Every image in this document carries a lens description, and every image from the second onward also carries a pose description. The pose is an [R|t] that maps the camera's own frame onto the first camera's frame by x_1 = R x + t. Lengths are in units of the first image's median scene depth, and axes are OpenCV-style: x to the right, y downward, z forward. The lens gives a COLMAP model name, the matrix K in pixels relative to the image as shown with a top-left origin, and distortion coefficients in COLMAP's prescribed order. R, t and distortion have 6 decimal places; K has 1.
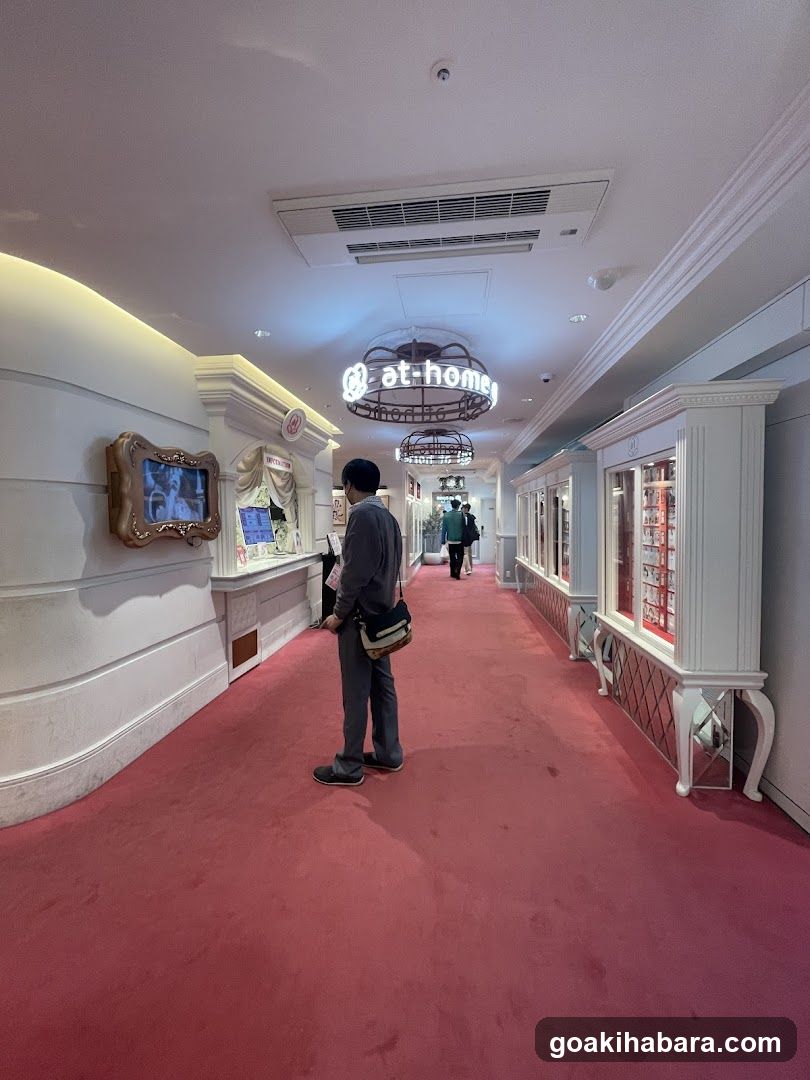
lens RADIAL K [[449.1, 0, 410.0], [0, 449.1, 537.1], [0, 0, 1]] dist [0.001613, 0.000063]
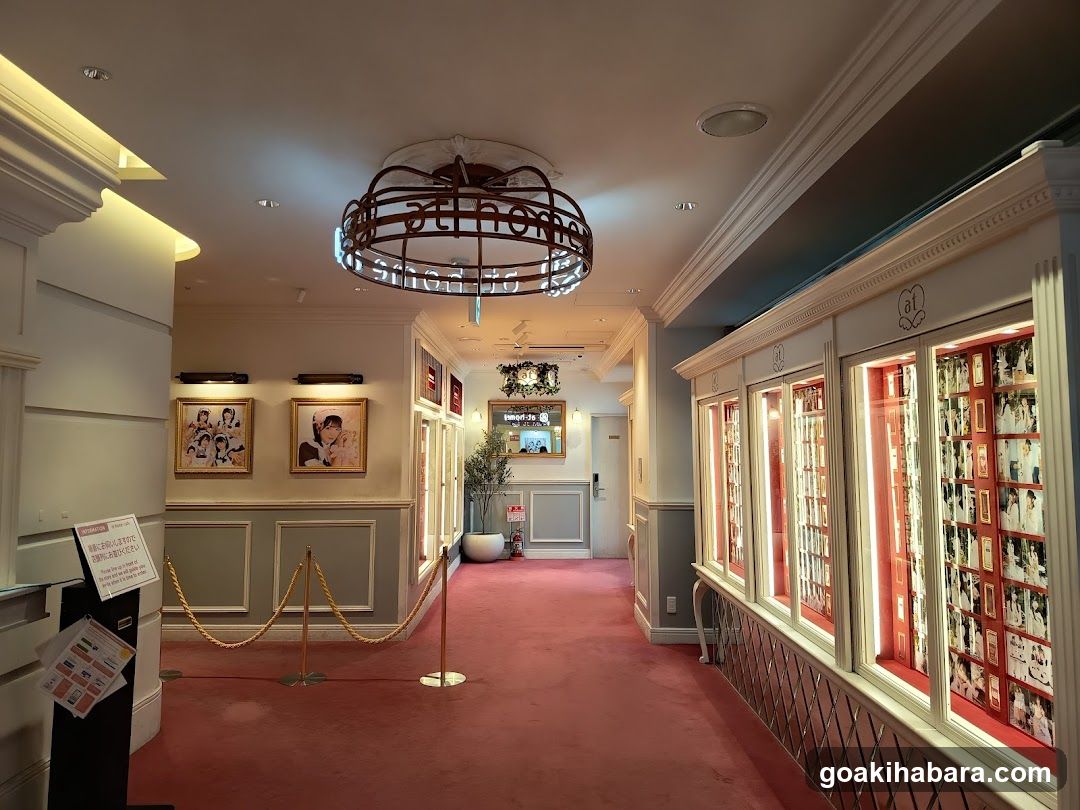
lens RADIAL K [[751.7, 0, 540.2], [0, 751.7, 380.0], [0, 0, 1]] dist [0.024141, -0.015473]
pose [[0.994905, 0.016630, 0.099437, 0.060450], [-0.002385, 0.989909, -0.141686, -0.026535], [-0.100790, 0.140727, 0.984905, 0.538233]]
